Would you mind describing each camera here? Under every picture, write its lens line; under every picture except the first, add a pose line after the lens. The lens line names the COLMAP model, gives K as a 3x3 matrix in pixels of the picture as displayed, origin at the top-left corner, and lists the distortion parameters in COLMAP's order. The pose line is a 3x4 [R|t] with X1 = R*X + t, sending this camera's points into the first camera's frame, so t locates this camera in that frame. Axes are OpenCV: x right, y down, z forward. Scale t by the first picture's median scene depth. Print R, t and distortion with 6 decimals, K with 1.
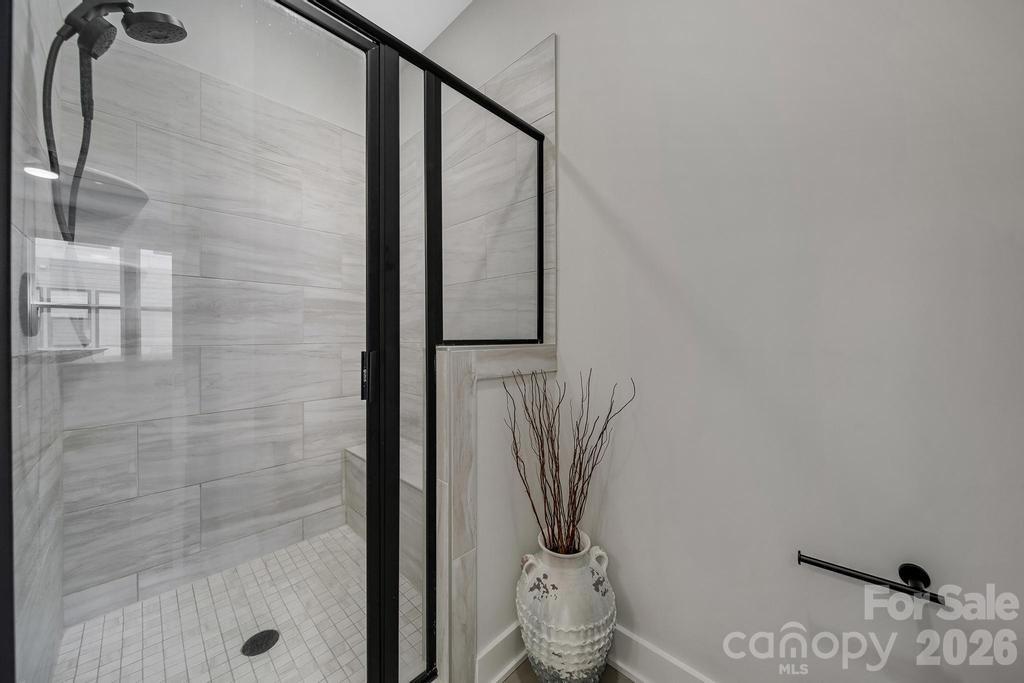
lens RADIAL K [[357.9, 0, 509.5], [0, 357.9, 334.4], [0, 0, 1]] dist [-0.005589, -0.000396]
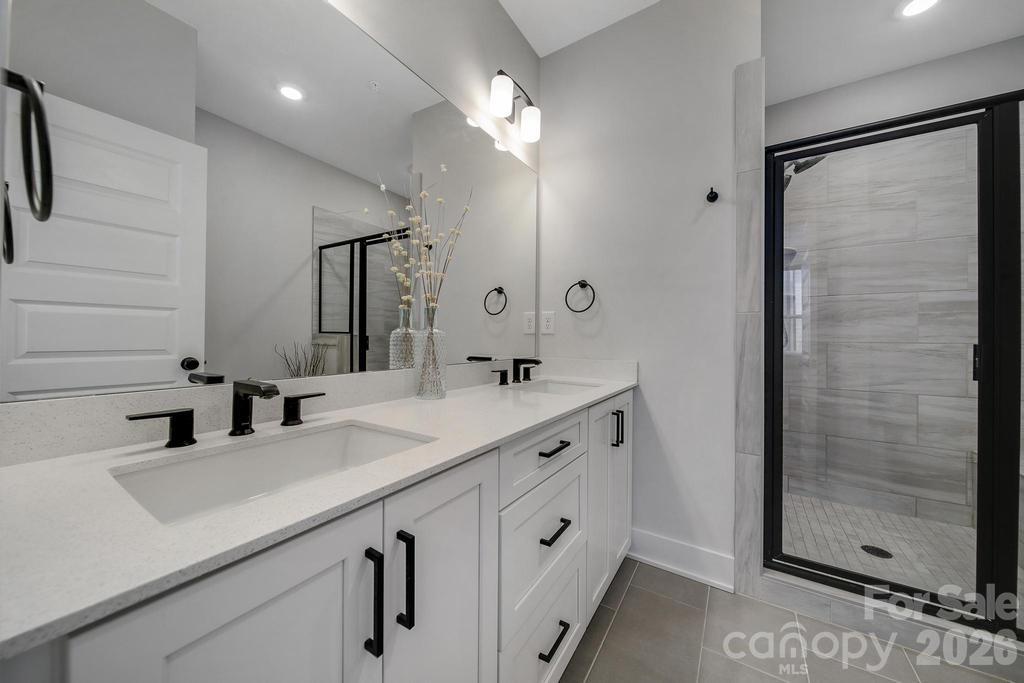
lens RADIAL K [[357.9, 0, 512.3], [0, 357.9, 333.8], [0, 0, 1]] dist [-0.005589, -0.000396]
pose [[0.195383, -0.002758, -0.980723, 0.303368], [-0.007696, 0.999961, -0.004346, 0.013037], [0.980697, 0.008397, 0.195354, -0.530203]]
